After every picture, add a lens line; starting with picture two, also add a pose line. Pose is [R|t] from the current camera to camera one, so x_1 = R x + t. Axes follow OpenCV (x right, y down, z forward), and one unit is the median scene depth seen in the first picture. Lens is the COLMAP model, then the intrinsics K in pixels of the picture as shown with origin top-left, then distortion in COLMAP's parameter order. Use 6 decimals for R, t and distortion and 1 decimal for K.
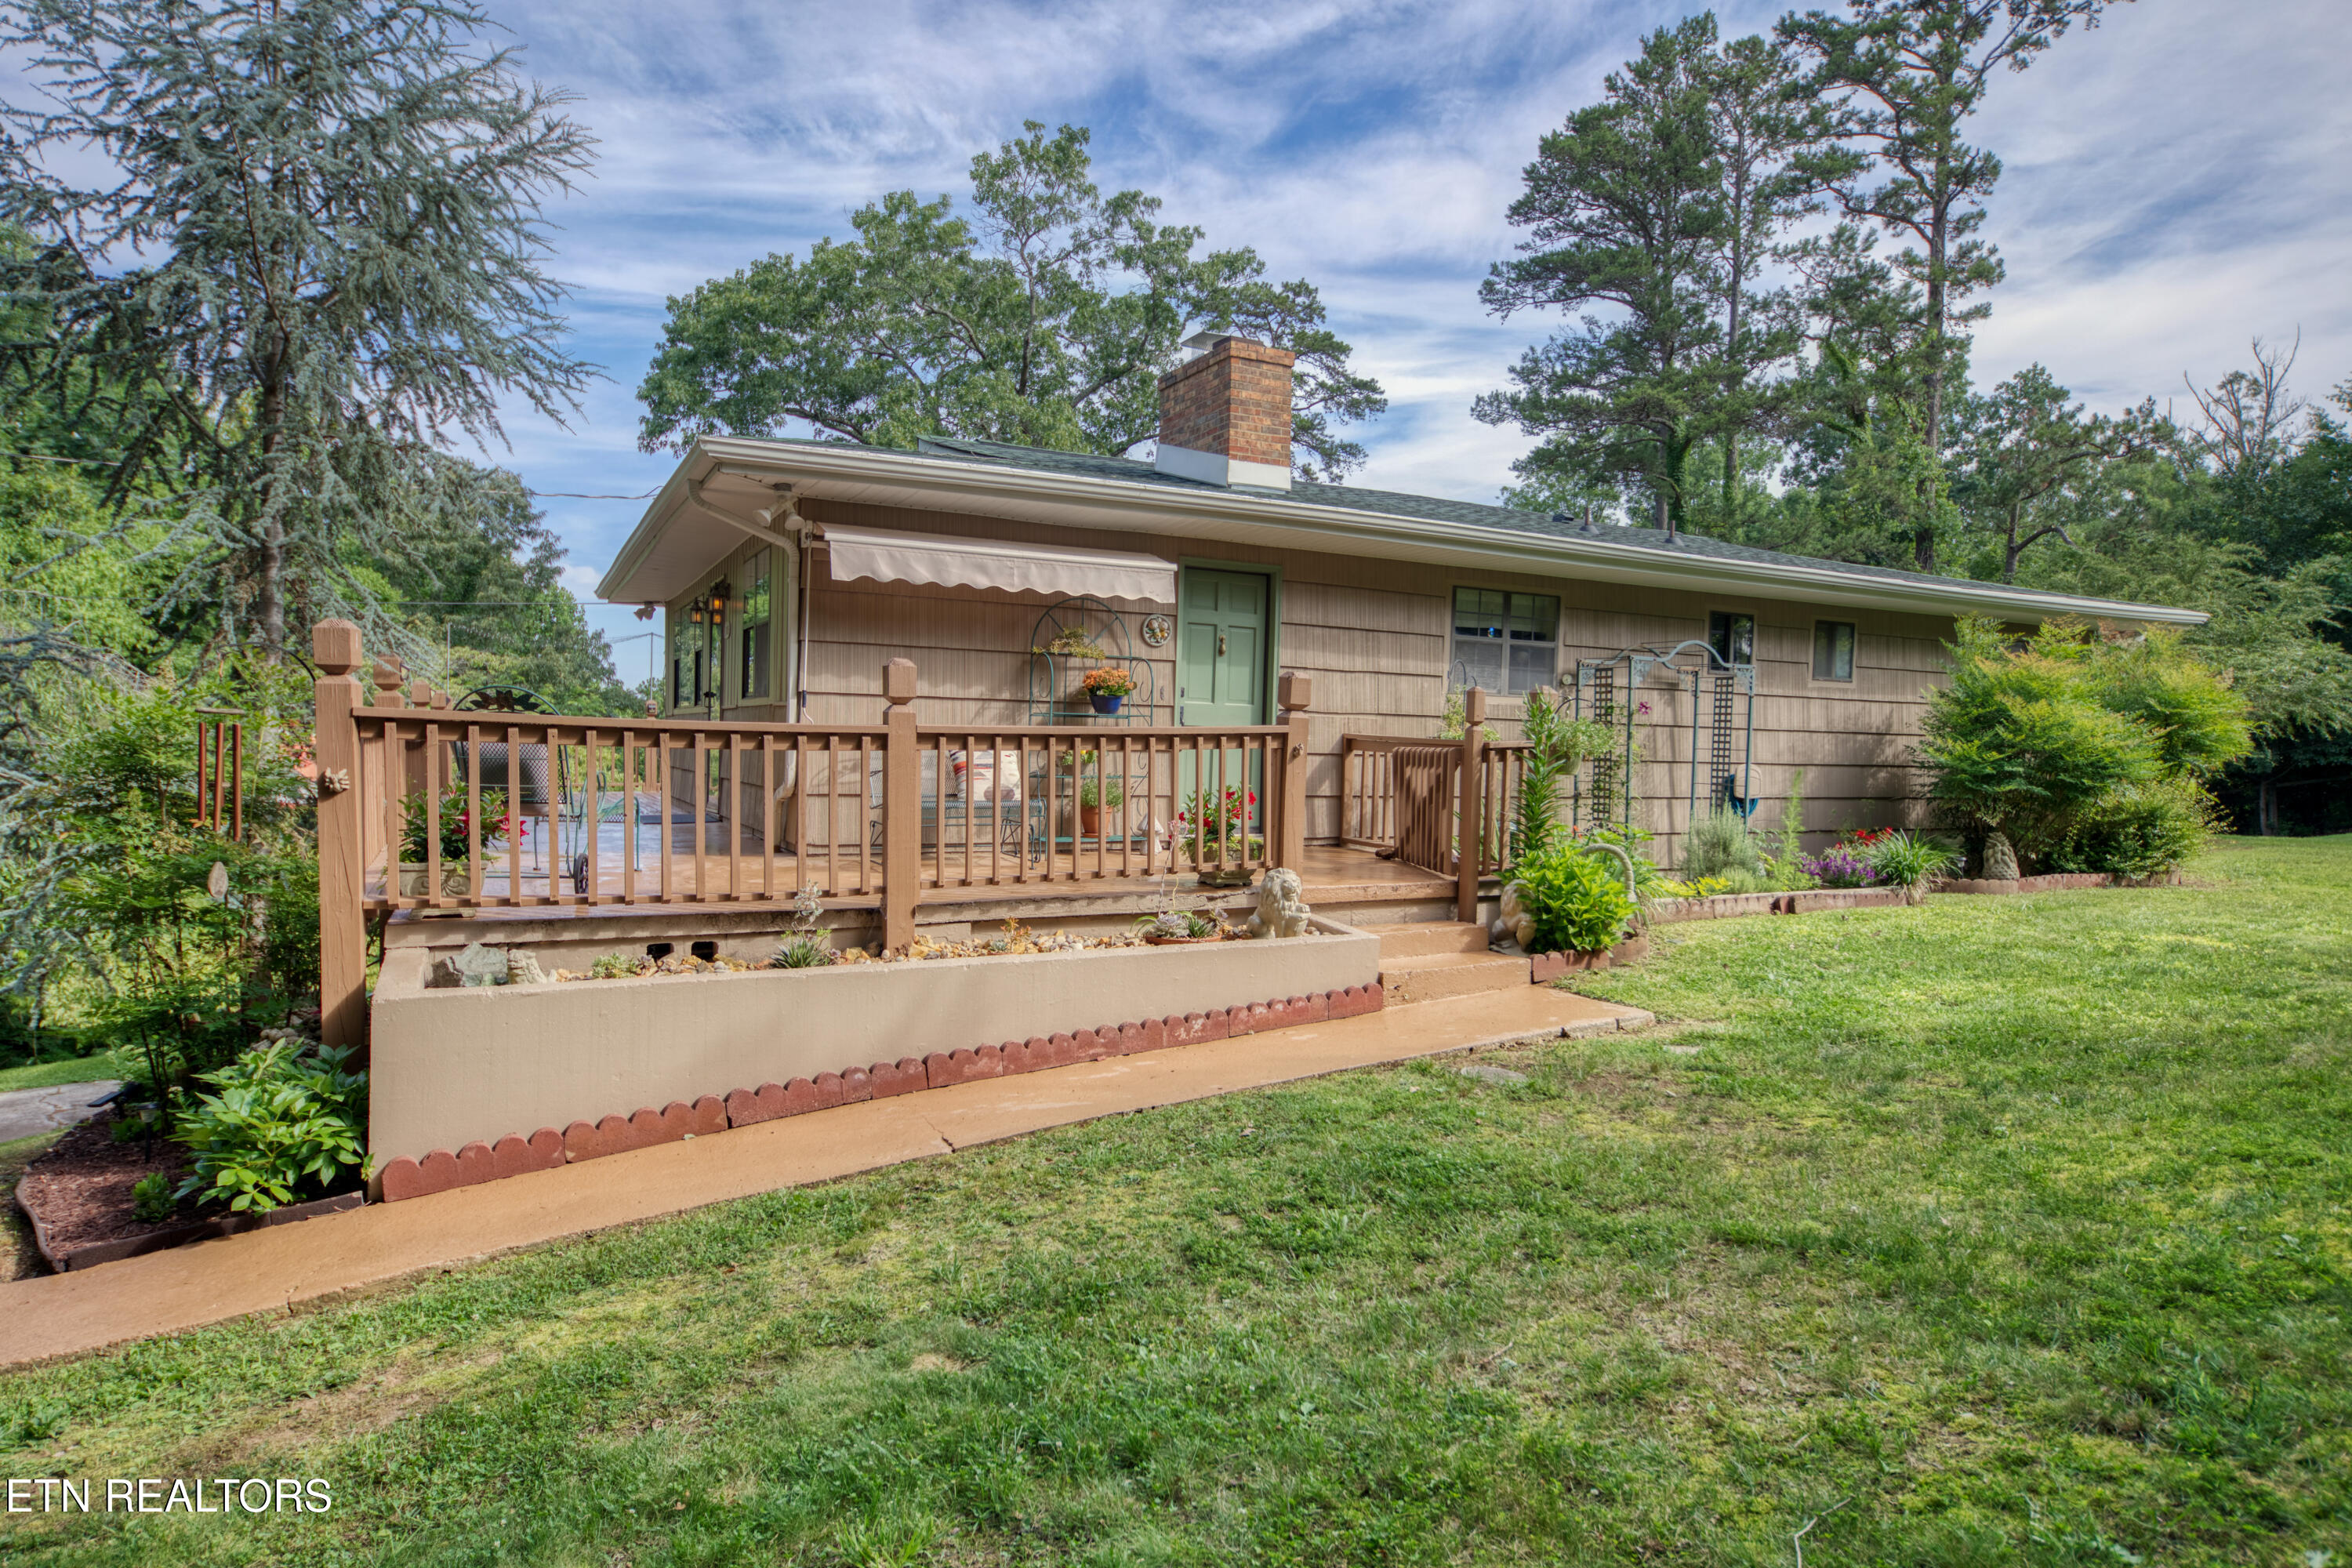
lens RADIAL K [[1317.1, 0, 1057.5], [0, 1317.1, 796.4], [0, 0, 1]] dist [0.017868, -0.001000]
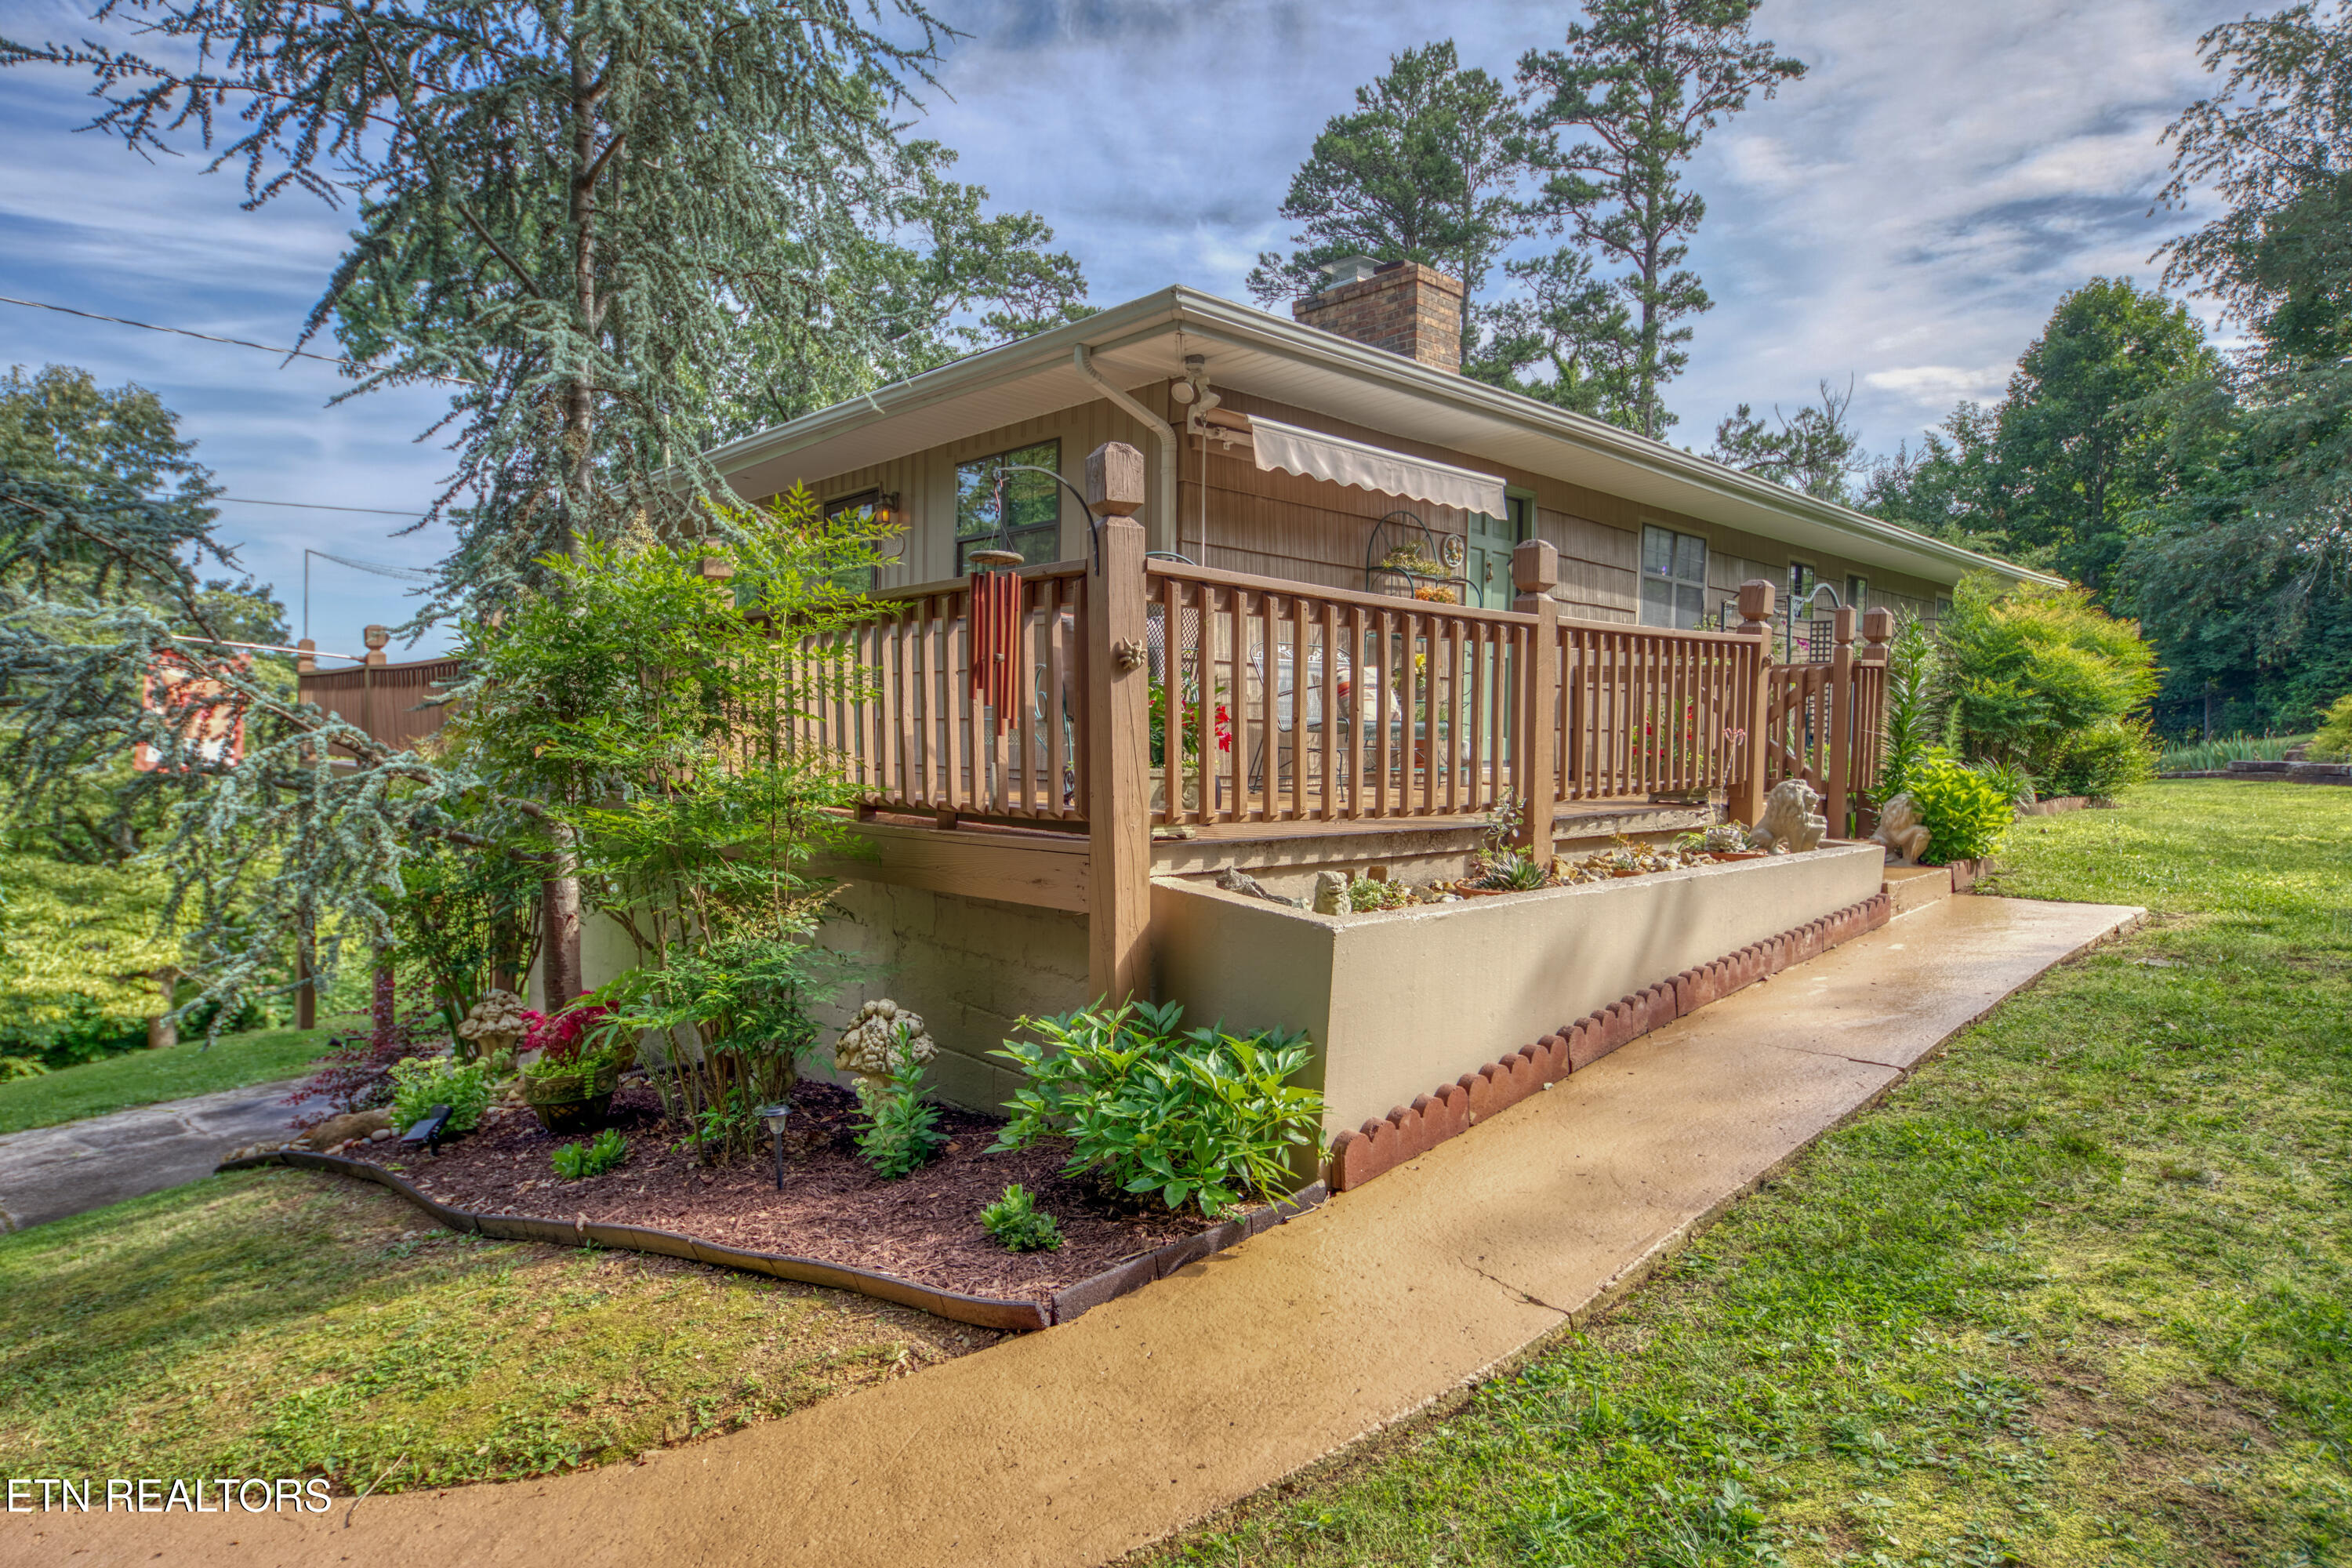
lens RADIAL K [[1317.1, 0, 1077.0], [0, 1317.1, 788.9], [0, 0, 1]] dist [0.017868, -0.001000]
pose [[0.959667, -0.017211, 0.280610, -0.127997], [0.015423, 0.999844, 0.008578, 0.009340], [-0.280714, -0.003904, 0.959783, 0.045317]]
